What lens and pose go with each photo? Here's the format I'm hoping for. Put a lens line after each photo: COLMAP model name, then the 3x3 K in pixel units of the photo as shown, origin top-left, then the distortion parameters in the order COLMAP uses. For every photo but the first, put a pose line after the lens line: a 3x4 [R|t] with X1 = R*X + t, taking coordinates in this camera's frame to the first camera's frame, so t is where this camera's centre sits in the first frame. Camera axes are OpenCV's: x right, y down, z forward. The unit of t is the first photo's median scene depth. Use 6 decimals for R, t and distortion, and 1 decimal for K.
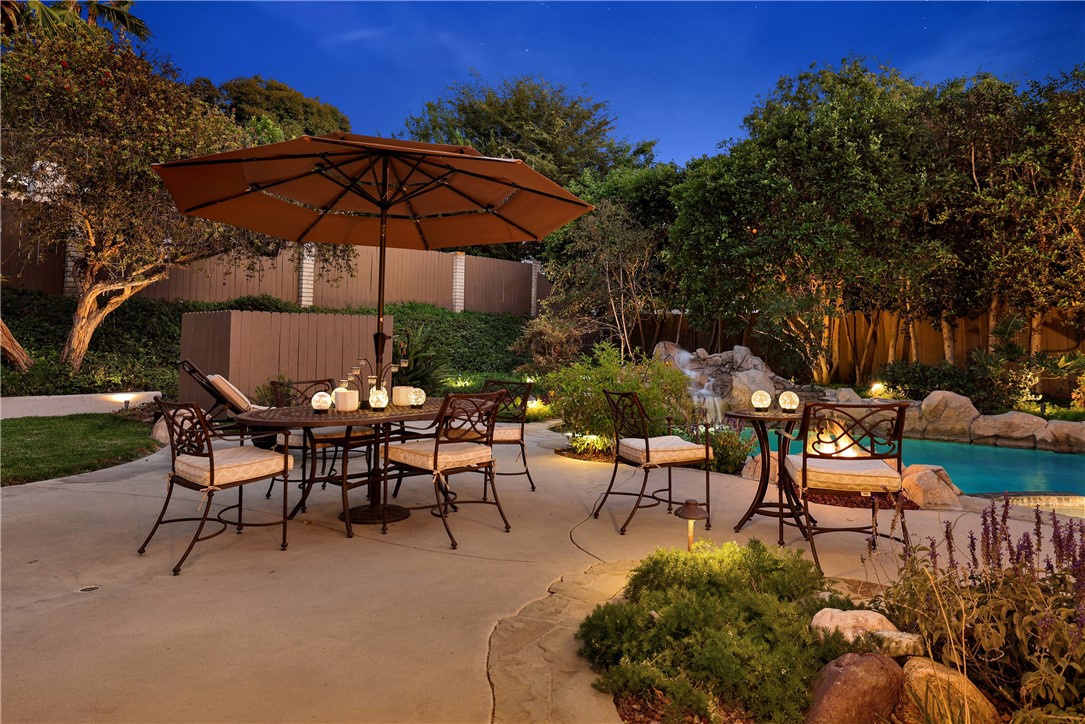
lens RADIAL K [[745.6, 0, 518.1], [0, 745.6, 291.0], [0, 0, 1]] dist [0.012445, -0.000785]
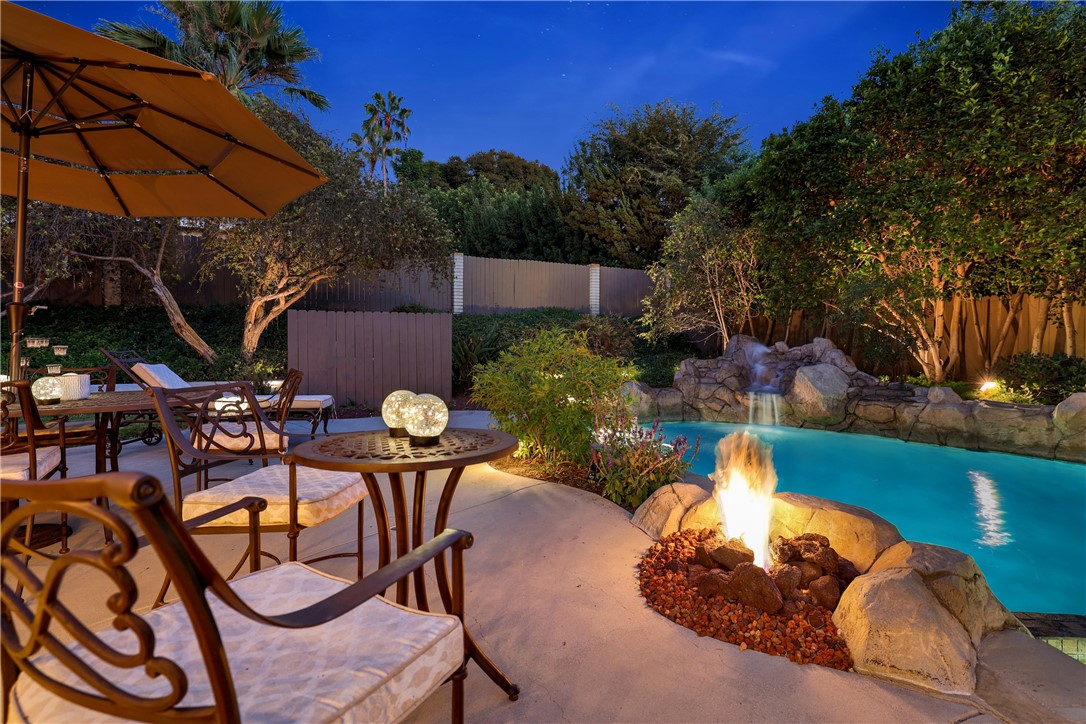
lens RADIAL K [[556.9, 0, 513.7], [0, 556.9, 350.9], [0, 0, 1]] dist [0.000907, 0.005298]
pose [[0.940962, -0.004655, -0.338480, 0.169746], [0.030668, 0.996966, 0.071545, 0.028734], [0.337120, -0.077702, 0.938250, 0.235986]]
